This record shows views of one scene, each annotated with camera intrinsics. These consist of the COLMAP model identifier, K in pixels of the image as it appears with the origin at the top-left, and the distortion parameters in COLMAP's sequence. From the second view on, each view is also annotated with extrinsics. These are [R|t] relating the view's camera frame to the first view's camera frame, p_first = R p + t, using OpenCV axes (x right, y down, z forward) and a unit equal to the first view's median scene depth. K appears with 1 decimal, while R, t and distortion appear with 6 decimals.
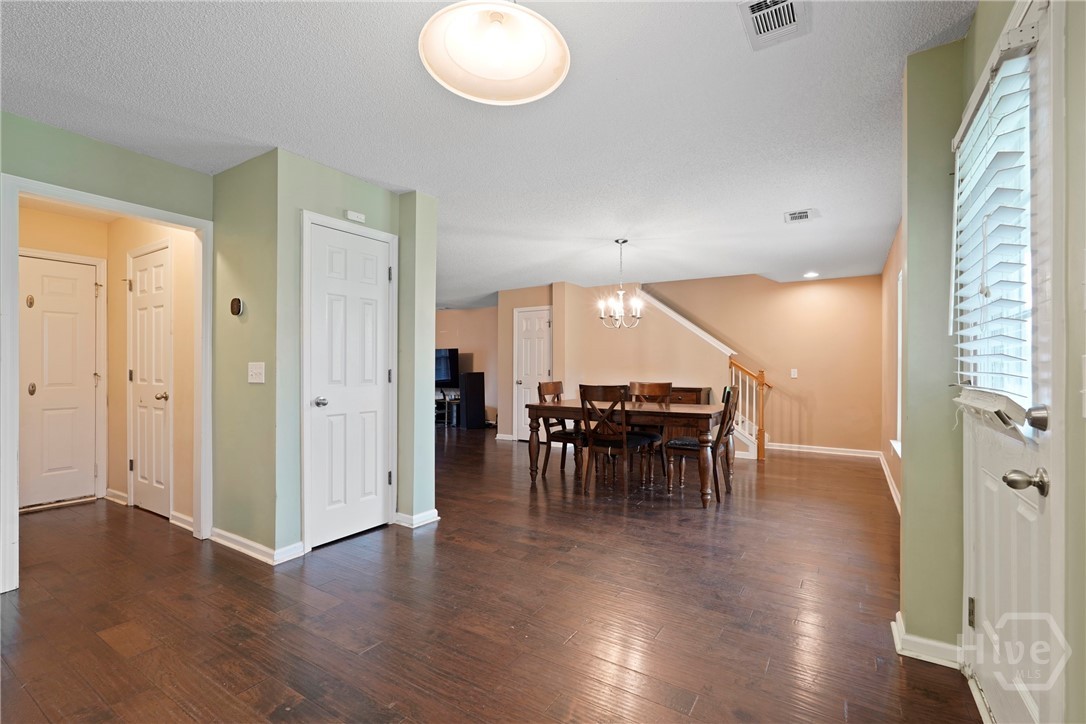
lens RADIAL K [[487.0, 0, 538.2], [0, 487.0, 364.1], [0, 0, 1]] dist [-0.003686, -0.000131]
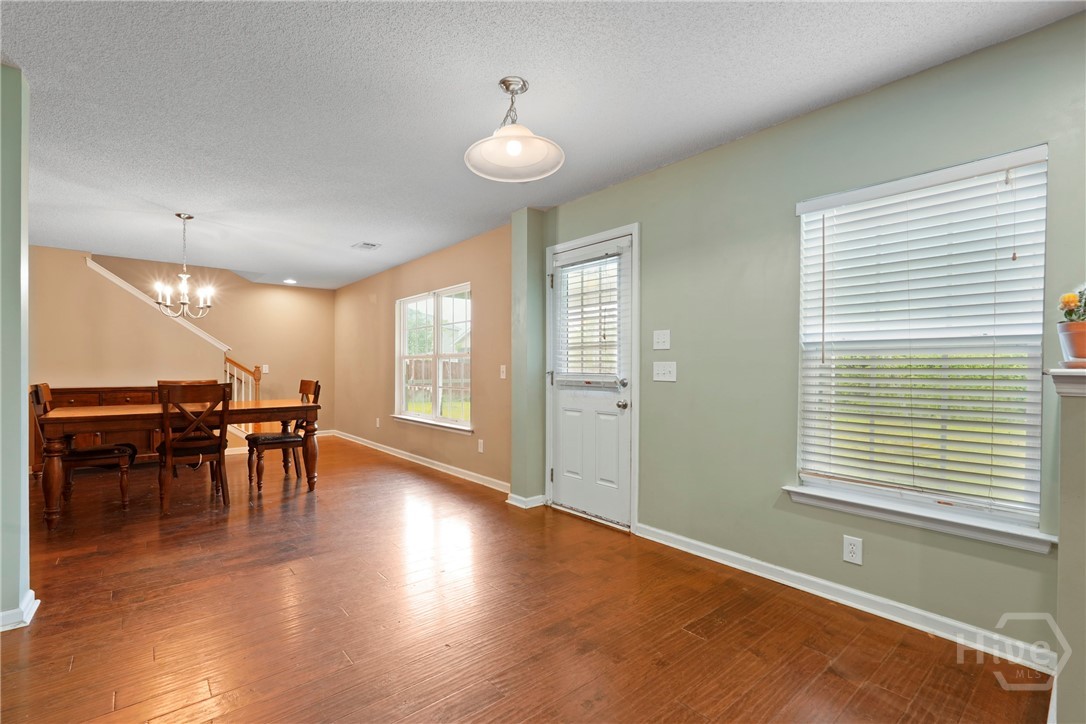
lens RADIAL K [[493.5, 0, 535.1], [0, 493.5, 368.5], [0, 0, 1]] dist [-0.001091, 0.000469]
pose [[0.301422, -0.008986, 0.953449, -0.646587], [-0.010121, 0.999869, 0.012623, -0.002355], [-0.953437, -0.013455, 0.301292, 0.200377]]
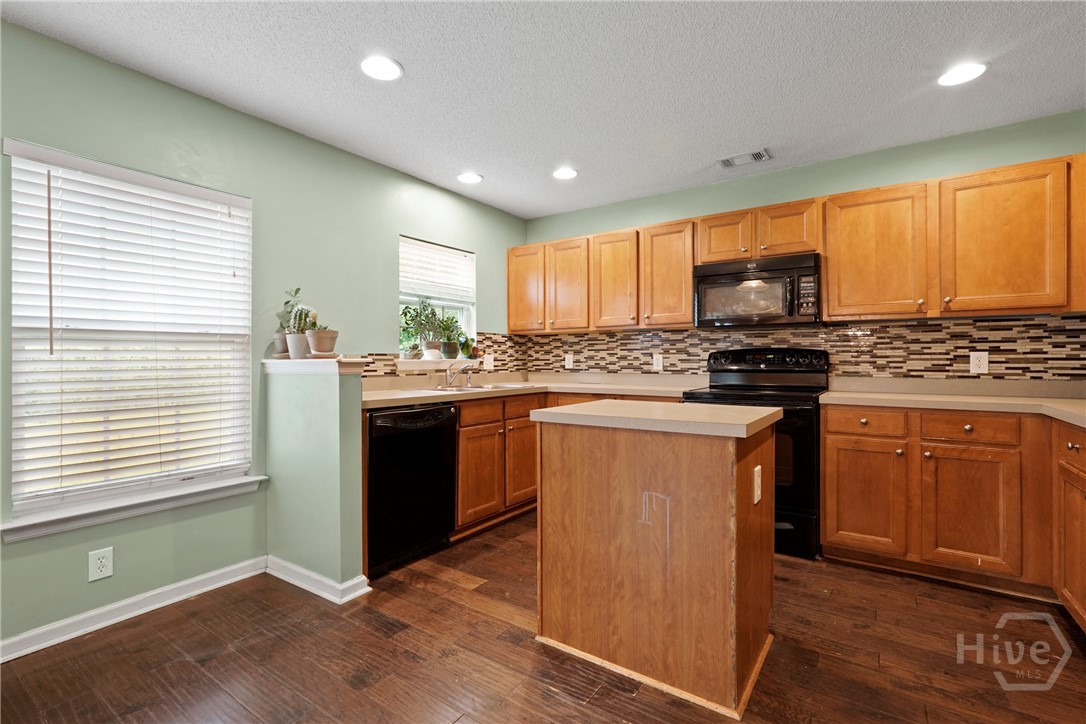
lens RADIAL K [[494.2, 0, 540.9], [0, 494.2, 360.1], [0, 0, 1]] dist [-0.003157, 0.000321]
pose [[-0.999179, 0.000381, 0.040512, -0.437581], [0.000187, 0.999988, -0.004803, 0.004113], [-0.040513, -0.004792, -0.999168, 0.563948]]
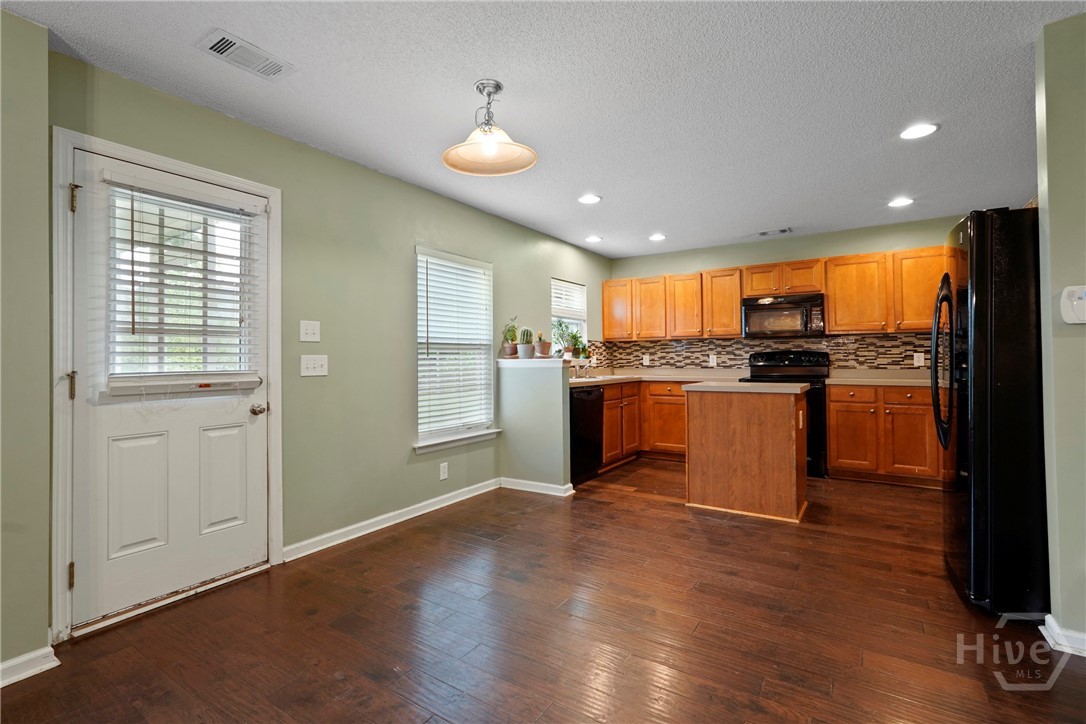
lens RADIAL K [[496.0, 0, 544.8], [0, 496.0, 350.5], [0, 0, 1]] dist [-0.001669, -0.000046]
pose [[-0.999934, 0.004768, 0.010473, -0.116426], [0.004500, 0.999664, -0.025523, 0.009878], [-0.010591, -0.025474, -0.999619, 1.088968]]
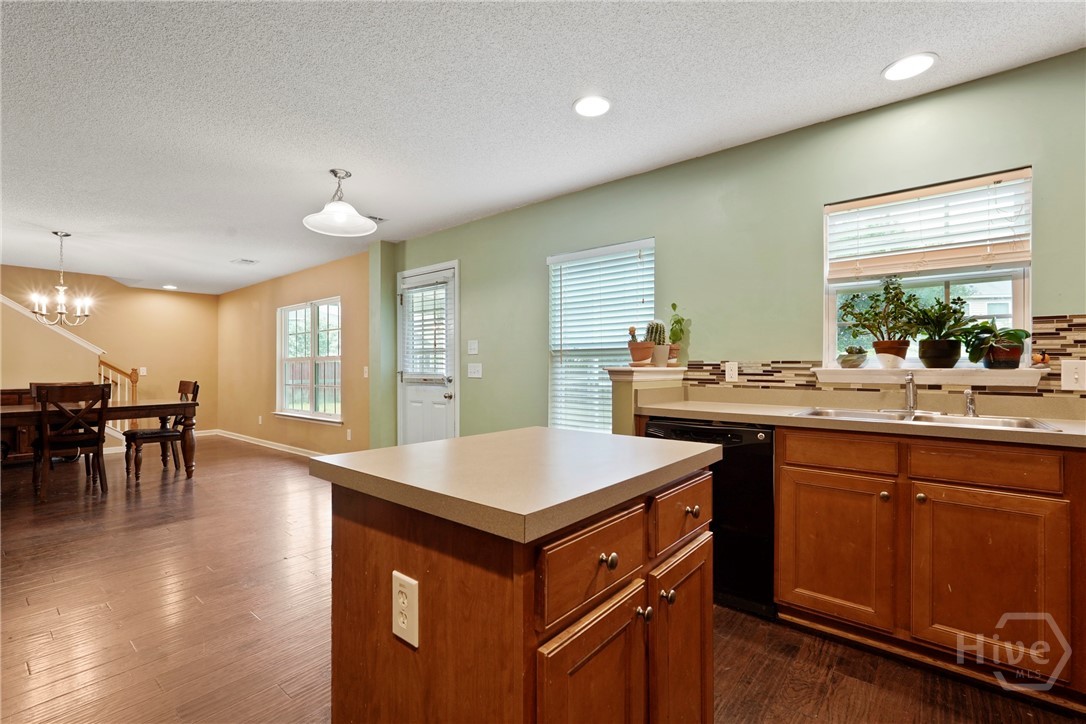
lens RADIAL K [[488.4, 0, 534.1], [0, 488.4, 362.8], [0, 0, 1]] dist [-0.000679, 0.005608]
pose [[0.128825, 0.002082, 0.991665, -0.903513], [-0.005564, 0.999984, -0.001376, -0.006531], [-0.991652, -0.005340, 0.128834, -0.056673]]
